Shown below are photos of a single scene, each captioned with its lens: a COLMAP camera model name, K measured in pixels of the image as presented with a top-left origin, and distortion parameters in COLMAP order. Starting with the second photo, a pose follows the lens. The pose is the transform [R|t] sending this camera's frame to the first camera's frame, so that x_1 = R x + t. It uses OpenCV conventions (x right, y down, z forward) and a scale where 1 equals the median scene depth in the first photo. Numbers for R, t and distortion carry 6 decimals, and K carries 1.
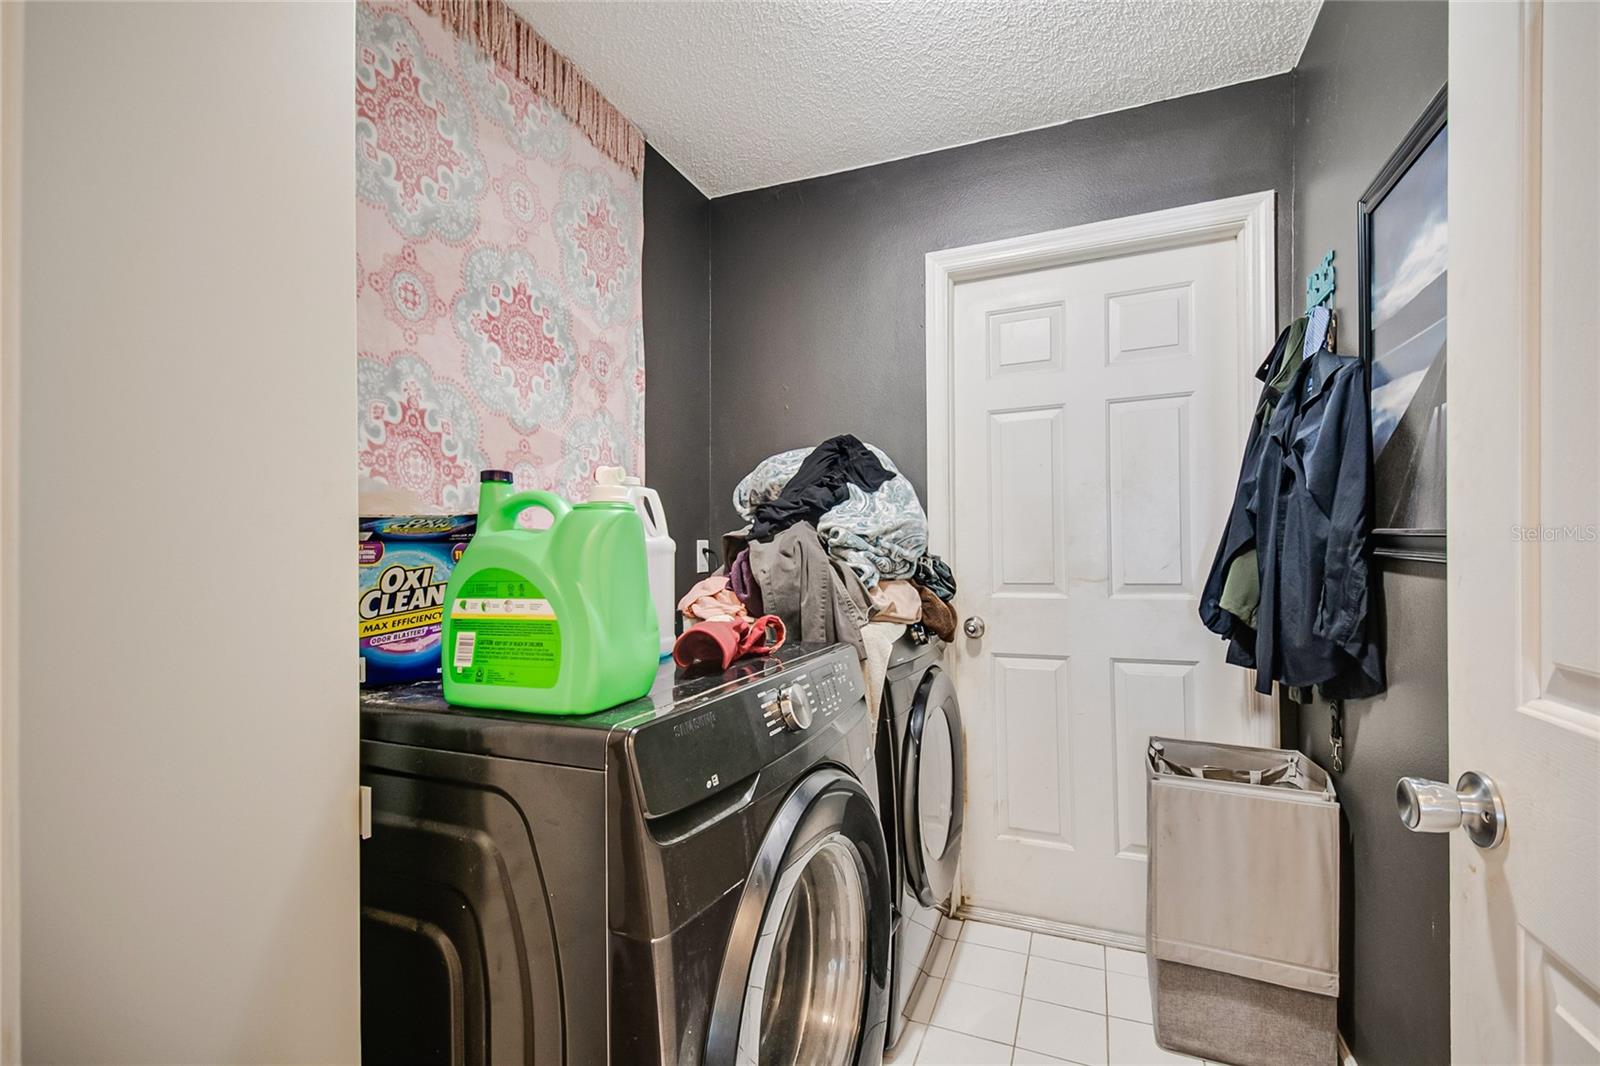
lens RADIAL K [[694.4, 0, 808.1], [0, 694.4, 542.5], [0, 0, 1]] dist [0.014467, -0.011300]
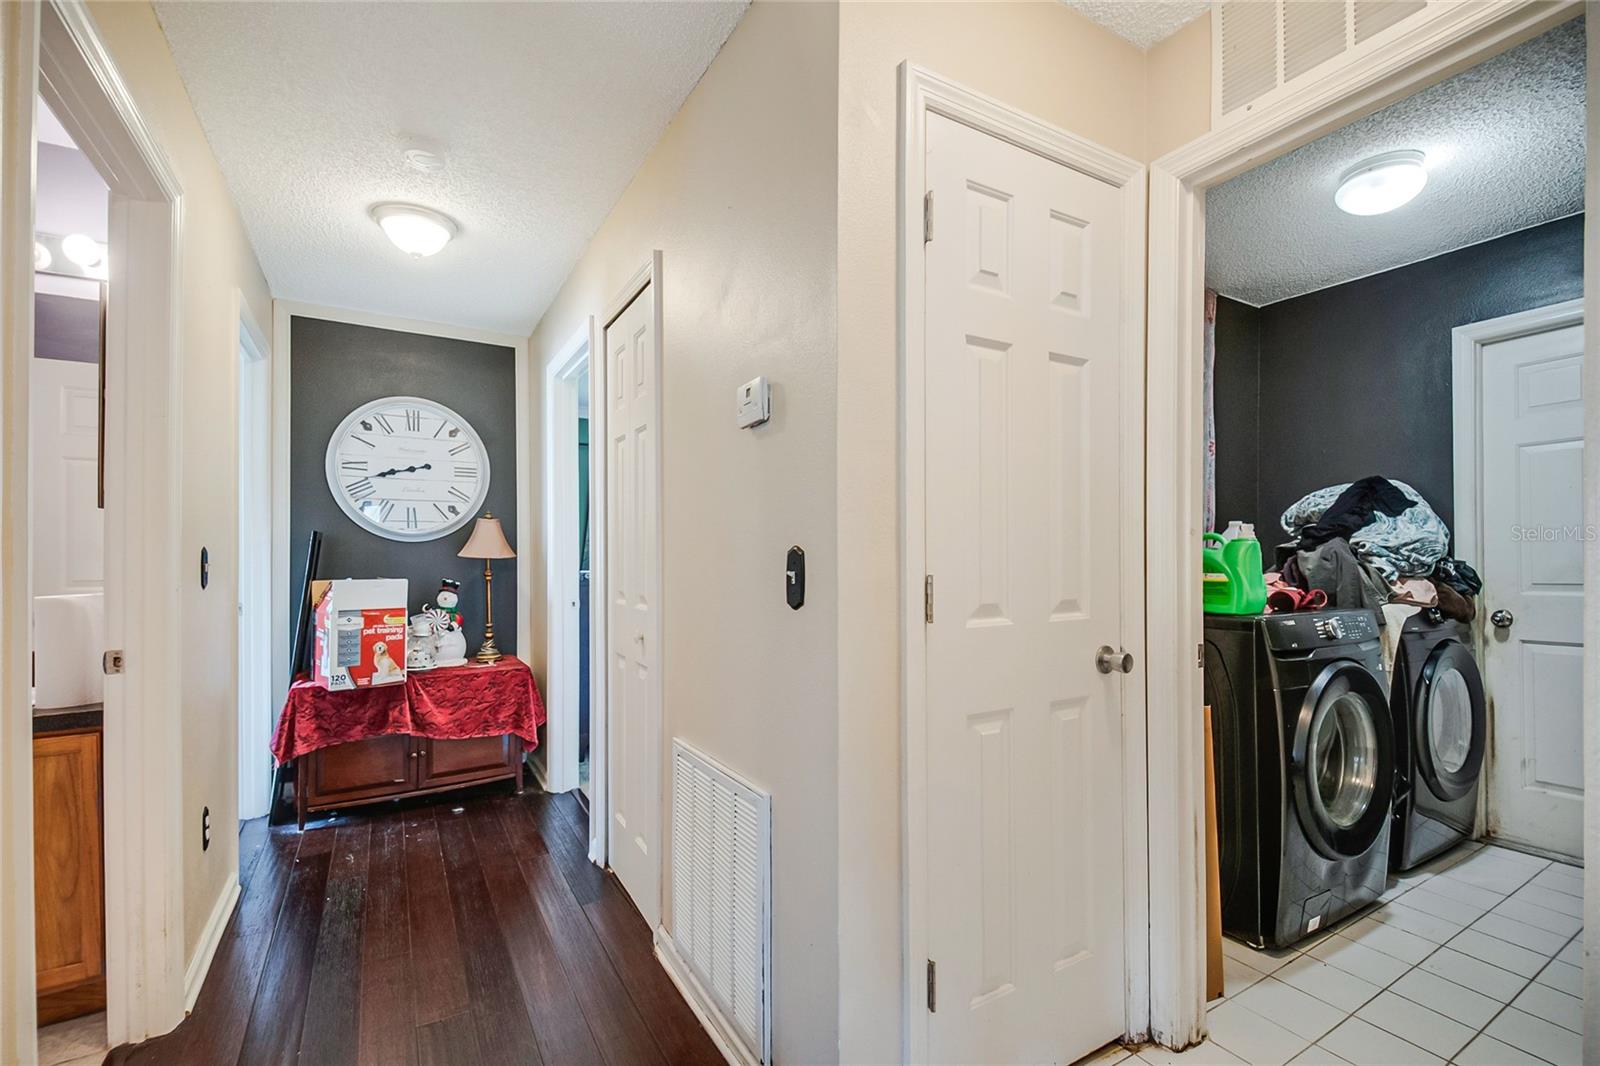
lens RADIAL K [[694.4, 0, 878.9], [0, 694.4, 553.8], [0, 0, 1]] dist [0.014467, -0.011300]
pose [[0.830439, 0.002126, -0.557106, 0.008082], [0.001989, 0.999975, 0.006781, -0.006749], [0.557107, -0.006739, 0.830414, -0.822528]]
